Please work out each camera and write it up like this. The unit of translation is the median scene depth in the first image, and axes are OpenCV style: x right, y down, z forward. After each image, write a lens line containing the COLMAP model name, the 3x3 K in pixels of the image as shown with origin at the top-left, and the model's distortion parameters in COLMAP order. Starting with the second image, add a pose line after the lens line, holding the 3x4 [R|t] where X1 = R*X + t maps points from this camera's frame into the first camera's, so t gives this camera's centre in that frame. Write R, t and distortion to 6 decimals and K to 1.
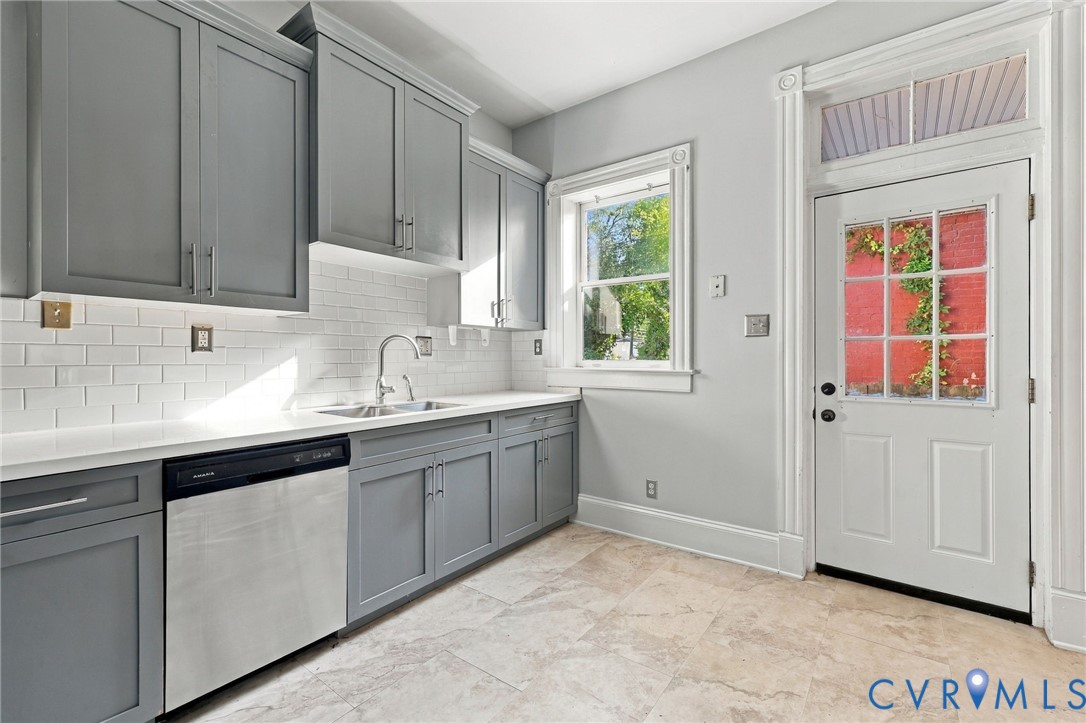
lens RADIAL K [[466.8, 0, 542.5], [0, 466.8, 358.4], [0, 0, 1]] dist [-0.001403, 0.000285]
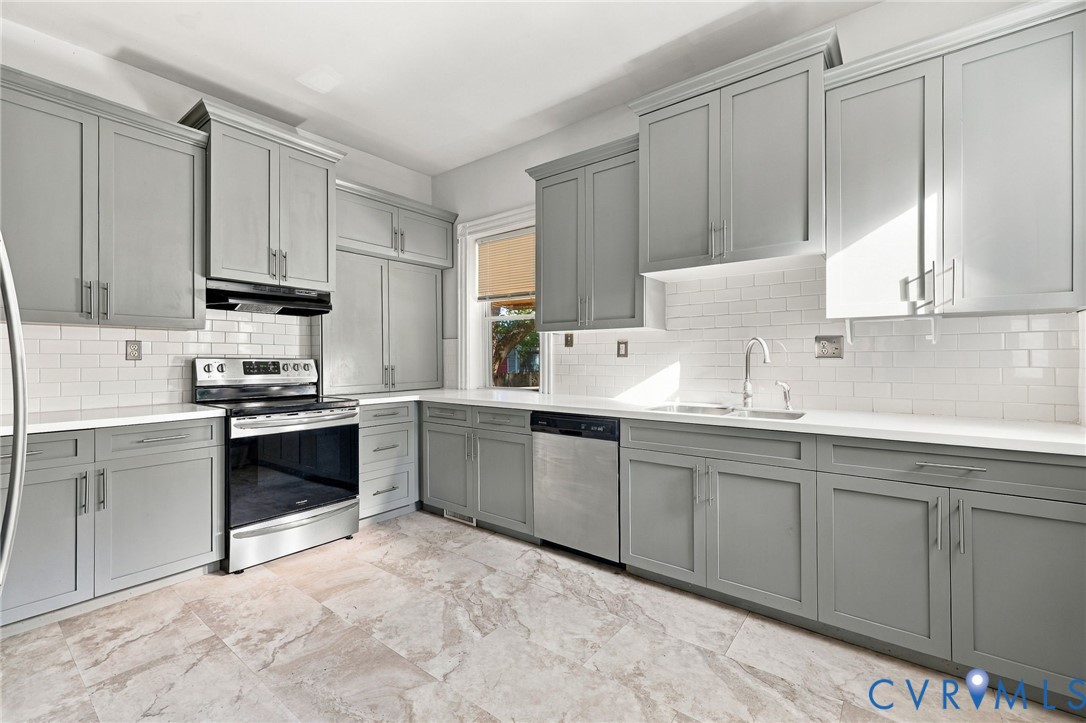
lens RADIAL K [[466.8, 0, 536.7], [0, 466.8, 357.1], [0, 0, 1]] dist [-0.001403, 0.000285]
pose [[-0.027838, -0.003756, -0.999605, 0.770472], [-0.000905, 0.999993, -0.003732, -0.007443], [0.999612, 0.000801, -0.027842, 0.669663]]
